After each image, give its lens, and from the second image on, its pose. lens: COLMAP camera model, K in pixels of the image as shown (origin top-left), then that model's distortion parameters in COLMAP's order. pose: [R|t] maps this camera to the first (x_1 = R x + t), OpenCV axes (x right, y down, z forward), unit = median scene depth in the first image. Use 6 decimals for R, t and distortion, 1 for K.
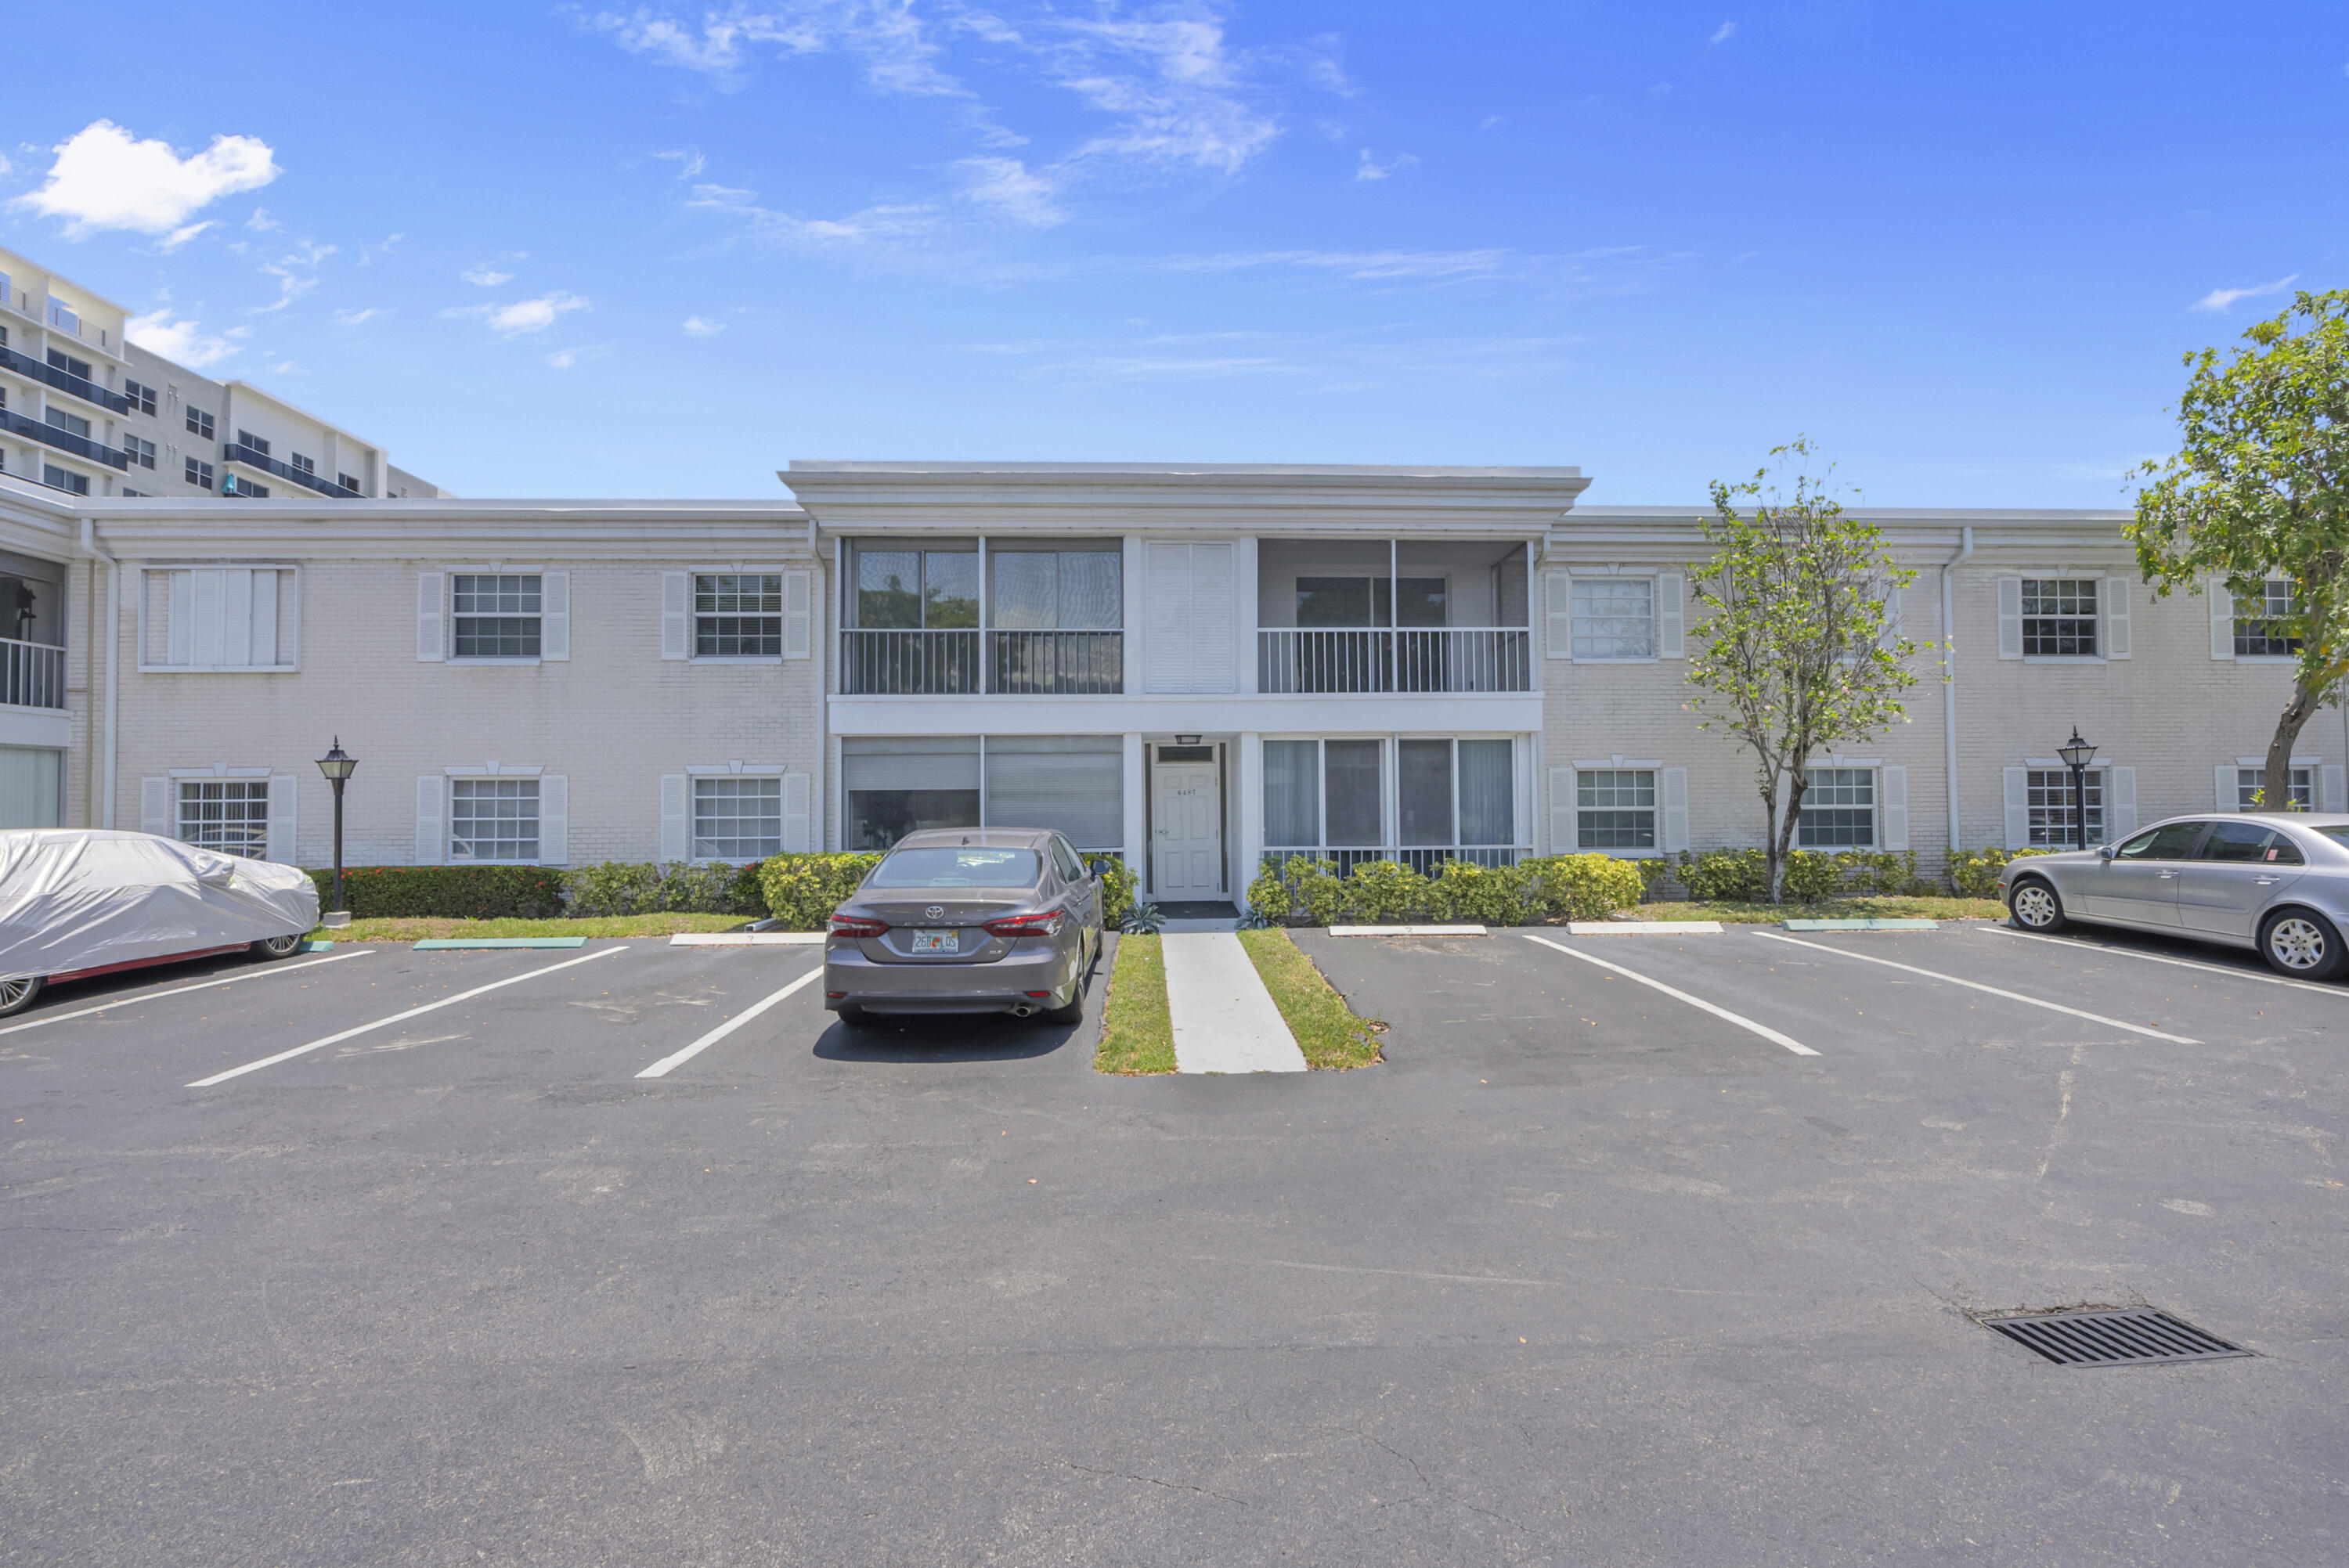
lens RADIAL K [[1108.6, 0, 1174.3], [0, 1108.6, 787.0], [0, 0, 1]] dist [0.001667, 0.053181]
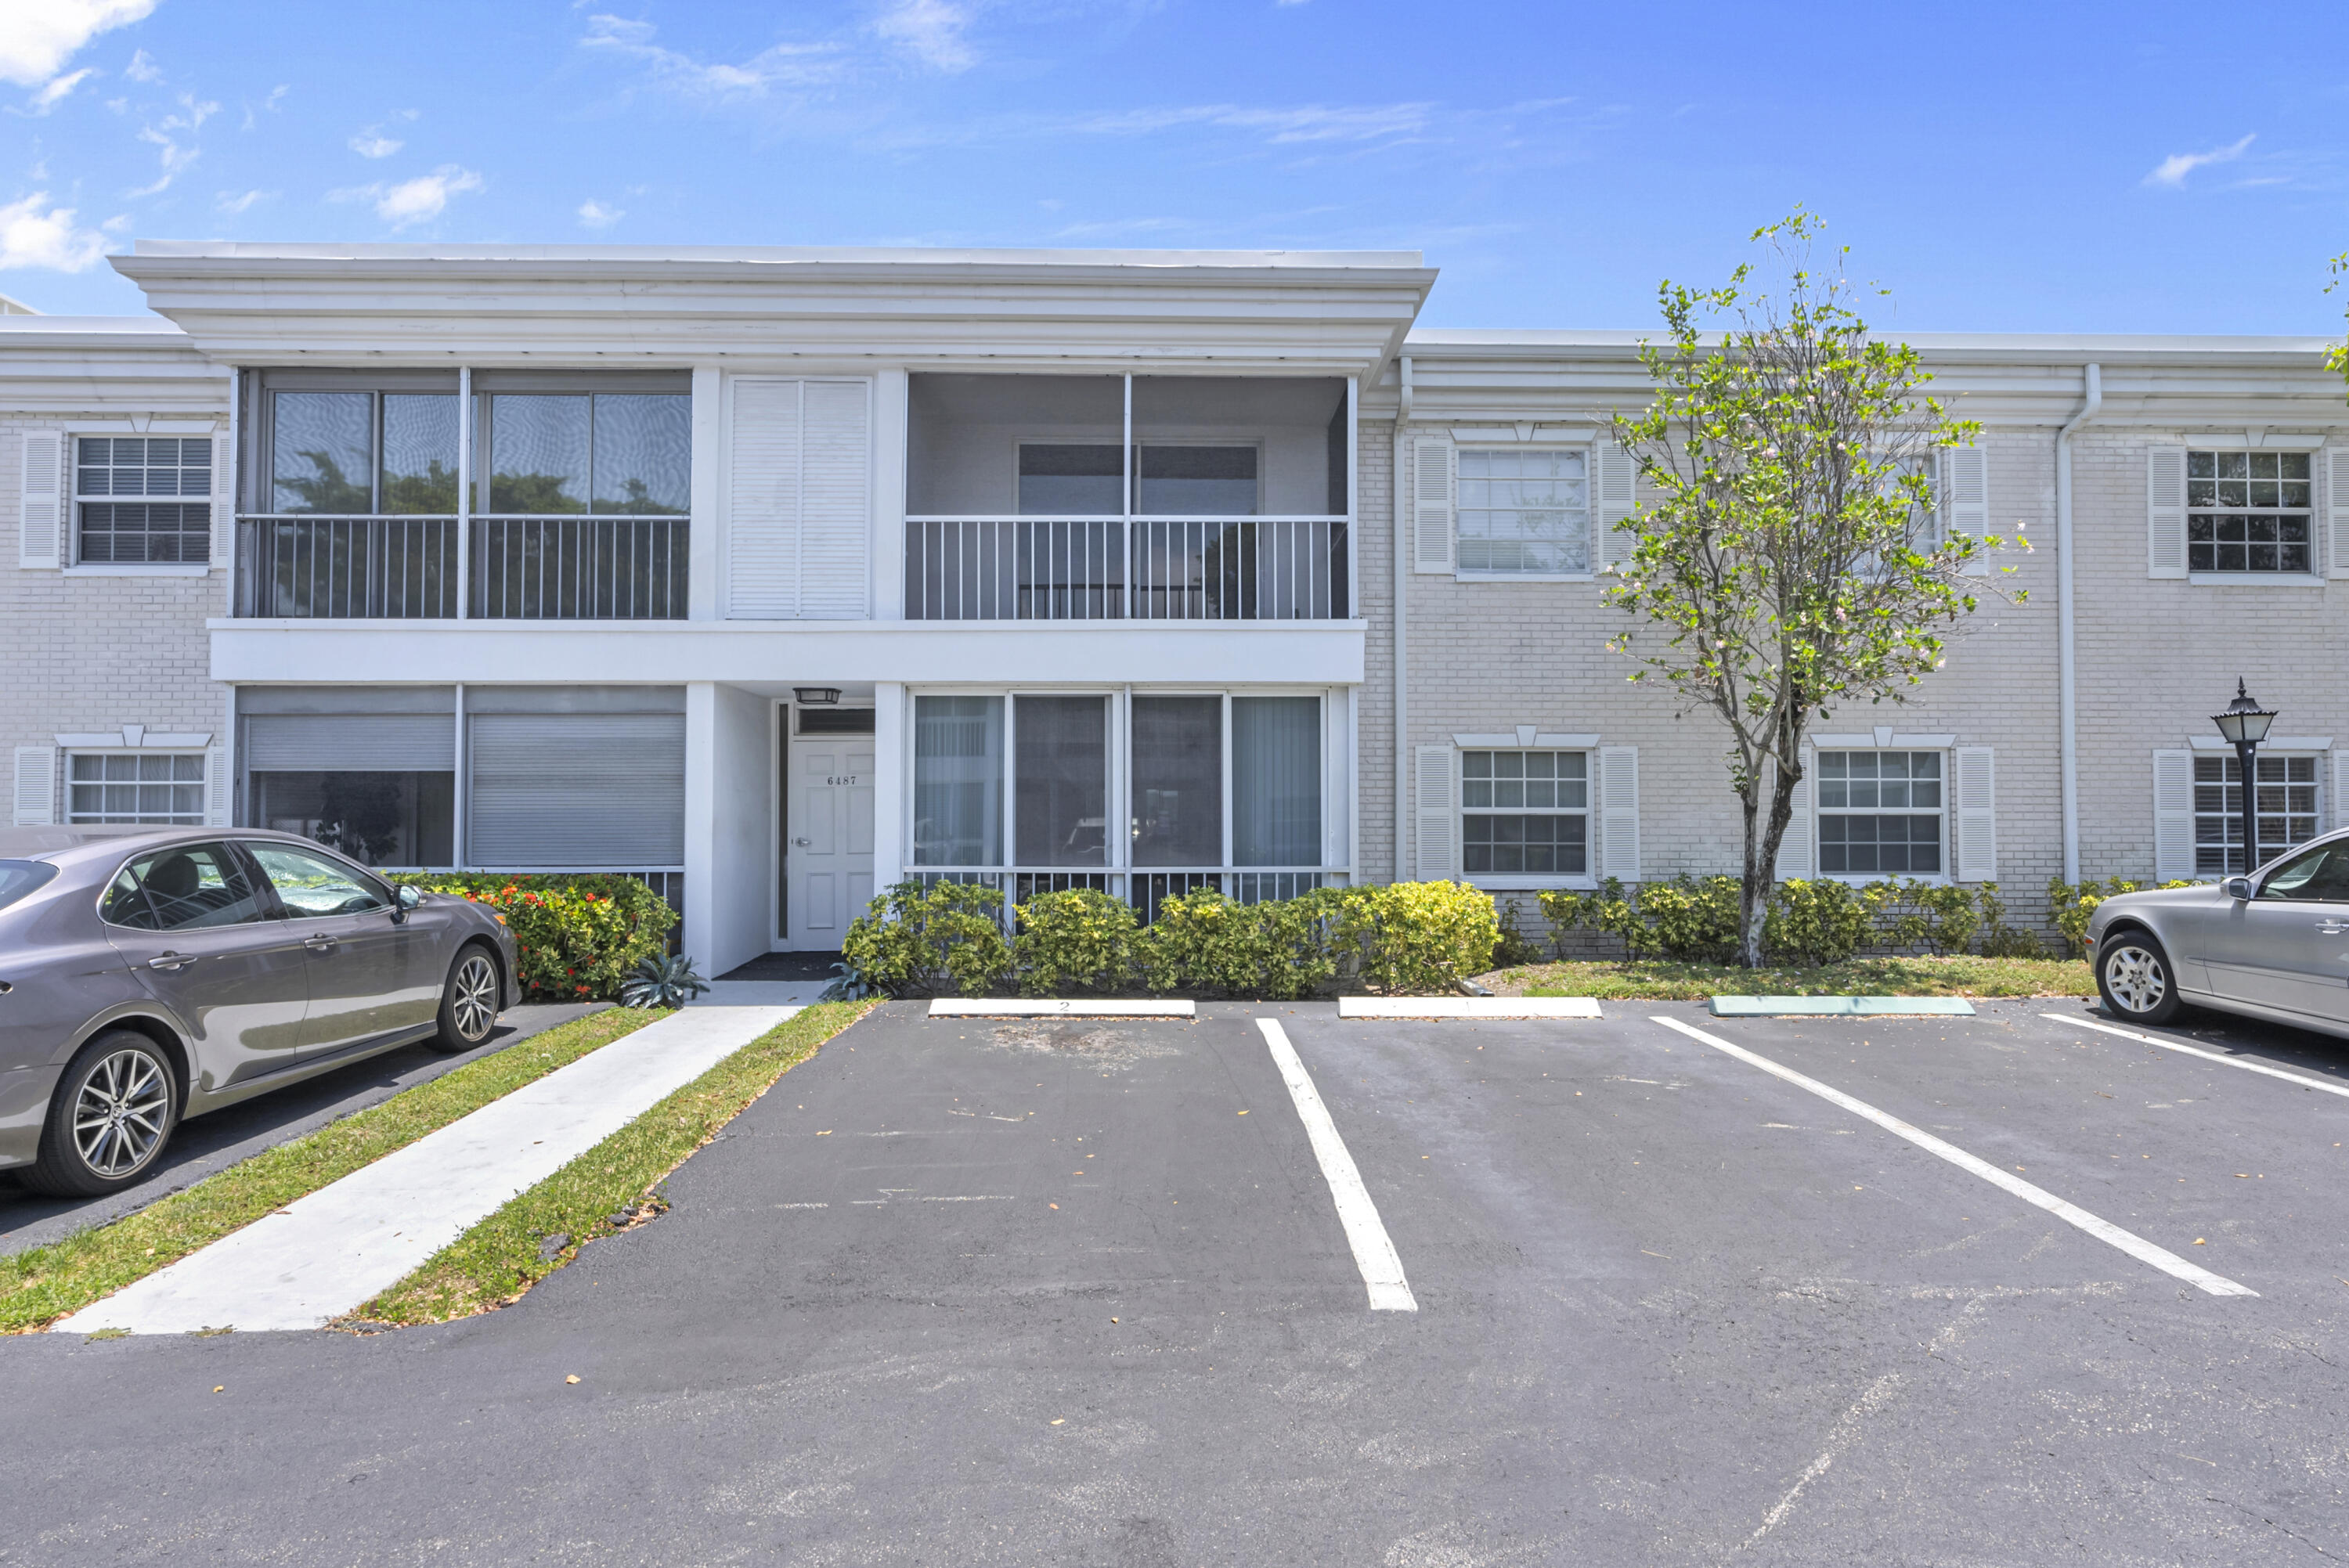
lens RADIAL K [[1407.6, 0, 1174.5], [0, 1407.6, 784.0], [0, 0, 1]] dist [0.001089, 0.051624]
pose [[0.999034, 0.006677, -0.043425, 0.256770], [-0.006951, 0.999957, -0.006154, 0.011366], [0.043382, 0.006450, 0.999038, 0.210815]]
